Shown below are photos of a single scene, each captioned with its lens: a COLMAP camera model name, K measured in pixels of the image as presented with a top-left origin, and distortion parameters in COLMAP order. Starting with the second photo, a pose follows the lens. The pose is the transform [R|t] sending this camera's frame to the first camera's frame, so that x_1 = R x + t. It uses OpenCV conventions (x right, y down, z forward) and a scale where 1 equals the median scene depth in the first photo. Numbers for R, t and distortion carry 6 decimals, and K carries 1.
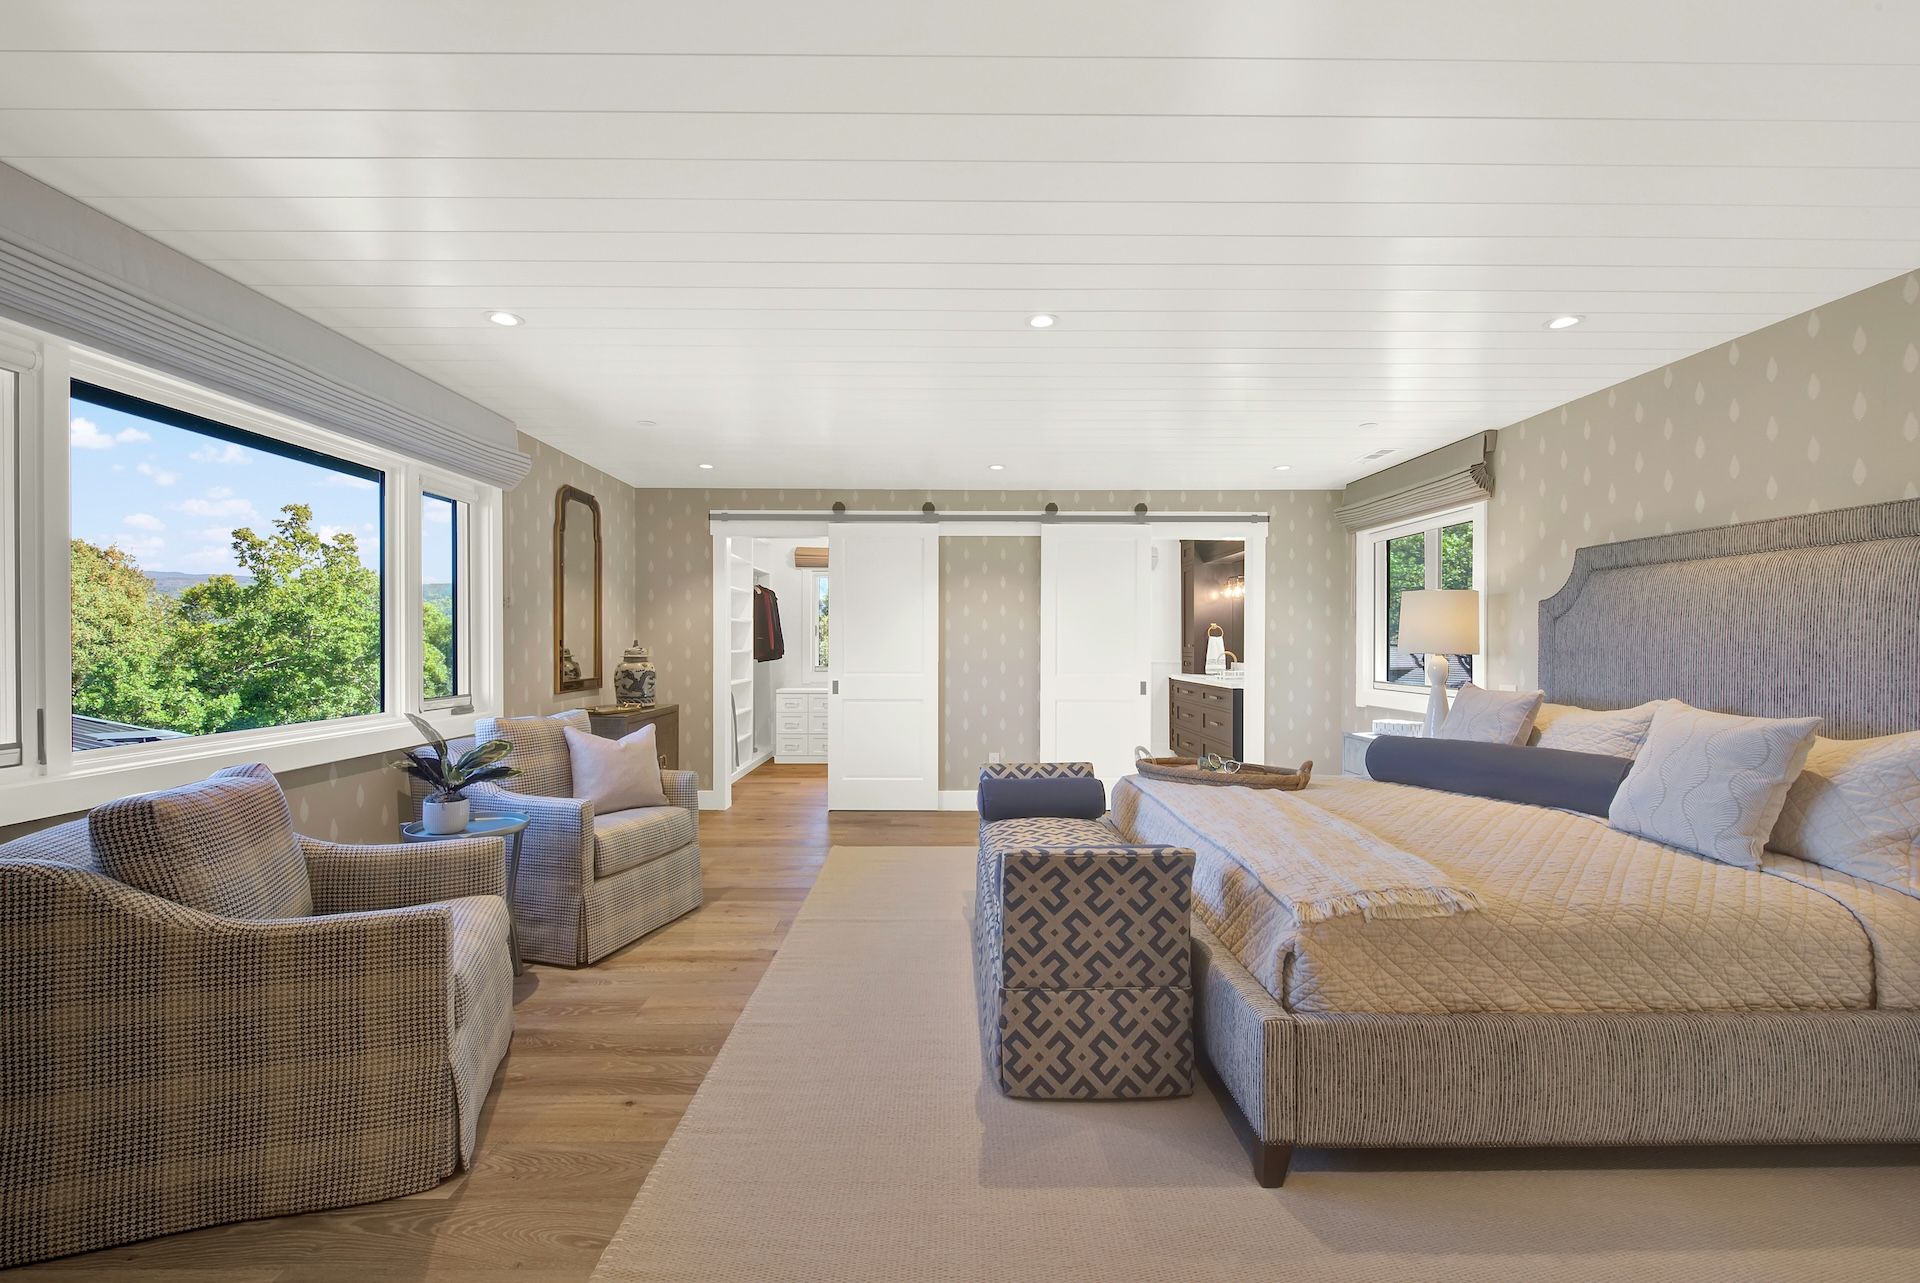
lens RADIAL K [[785.8, 0, 963.9], [0, 785.8, 648.0], [0, 0, 1]] dist [0.001786, -0.002023]
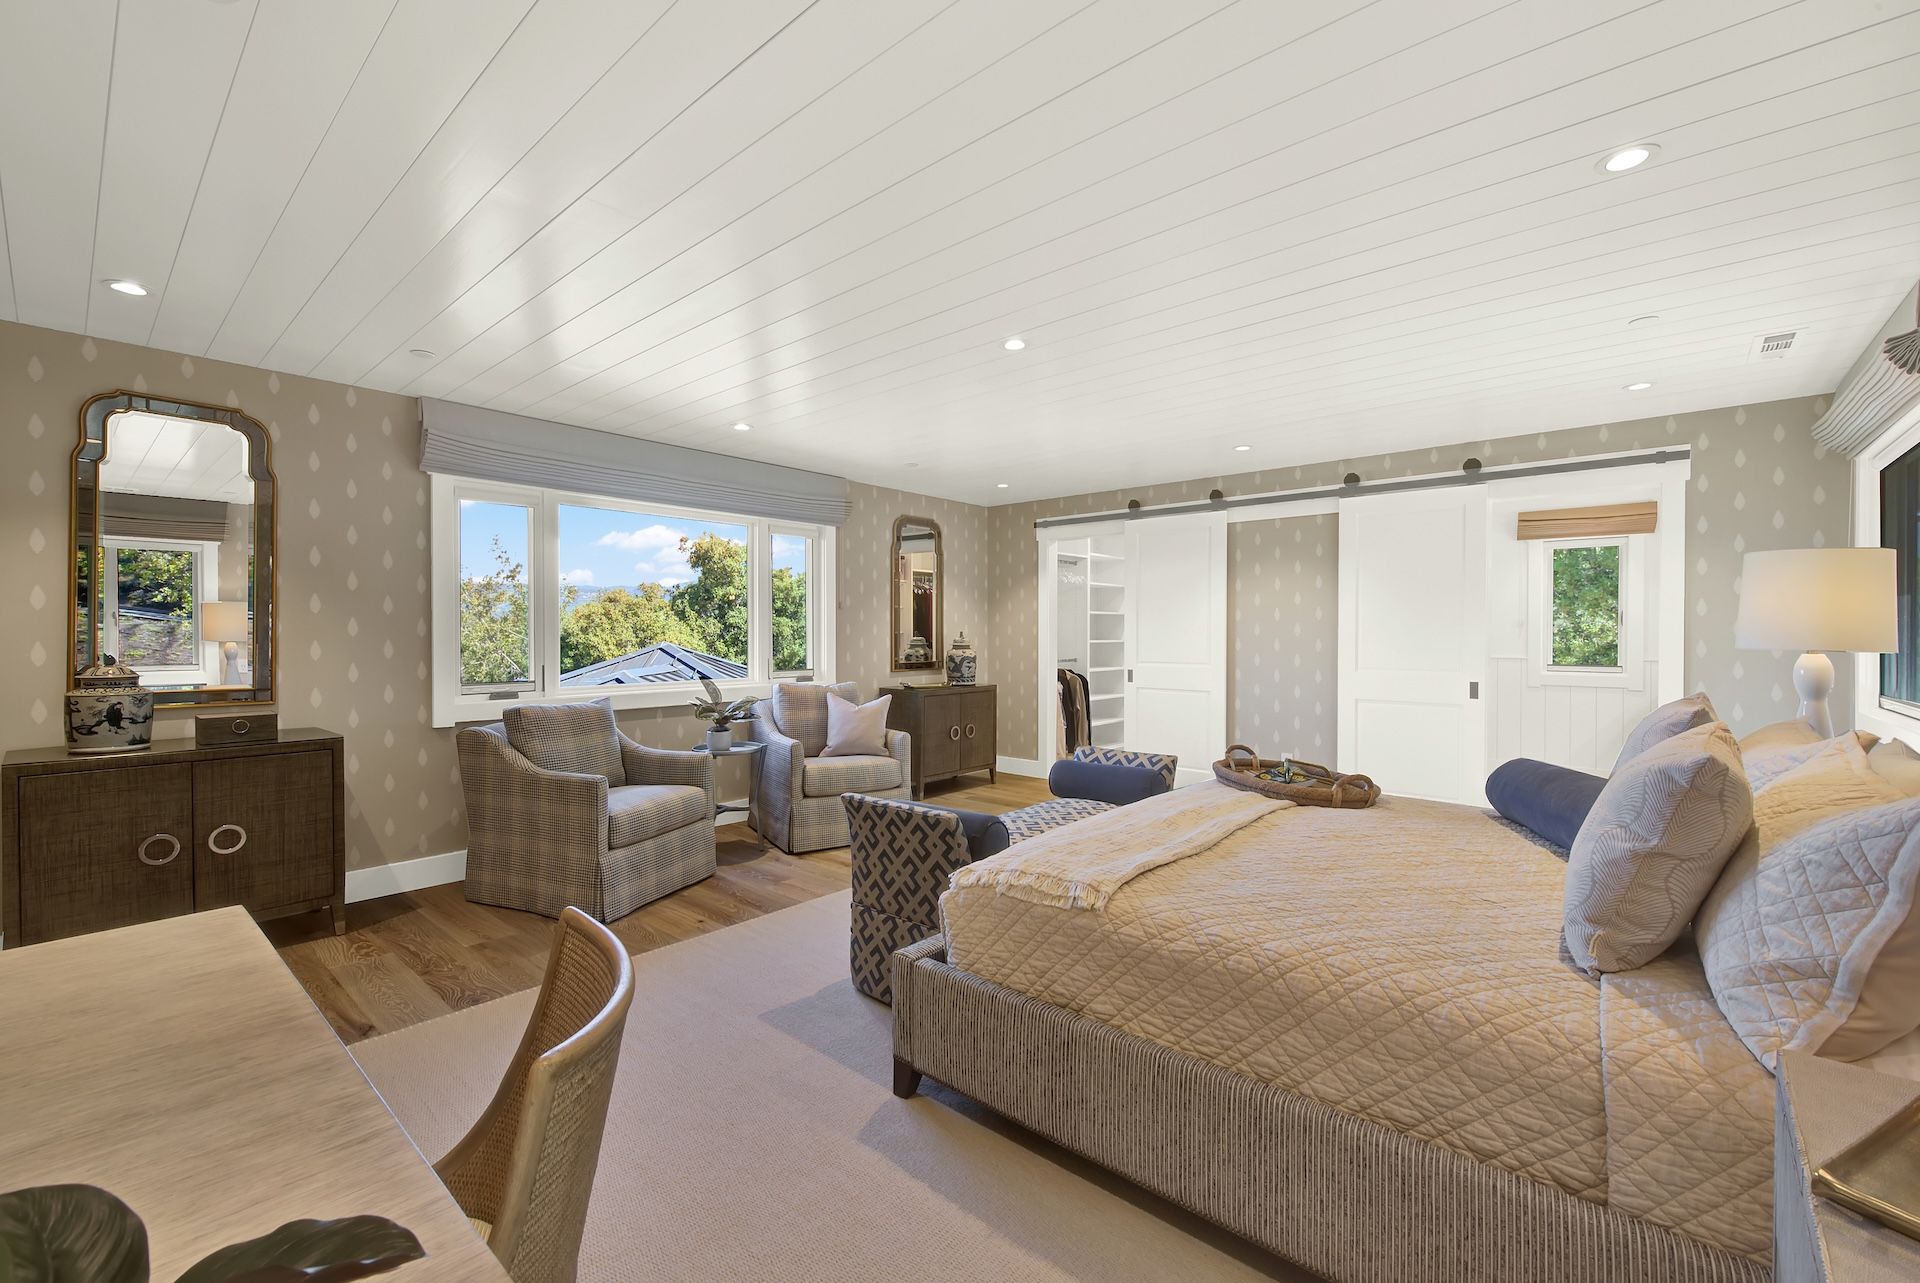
lens RADIAL K [[788.6, 0, 957.5], [0, 788.6, 645.2], [0, 0, 1]] dist [0.000582, -0.000722]
pose [[0.748327, 0.008881, -0.663271, 0.618969], [-0.003885, 0.999952, 0.009006, 0.000427], [0.663319, -0.004163, 0.748325, 0.089325]]
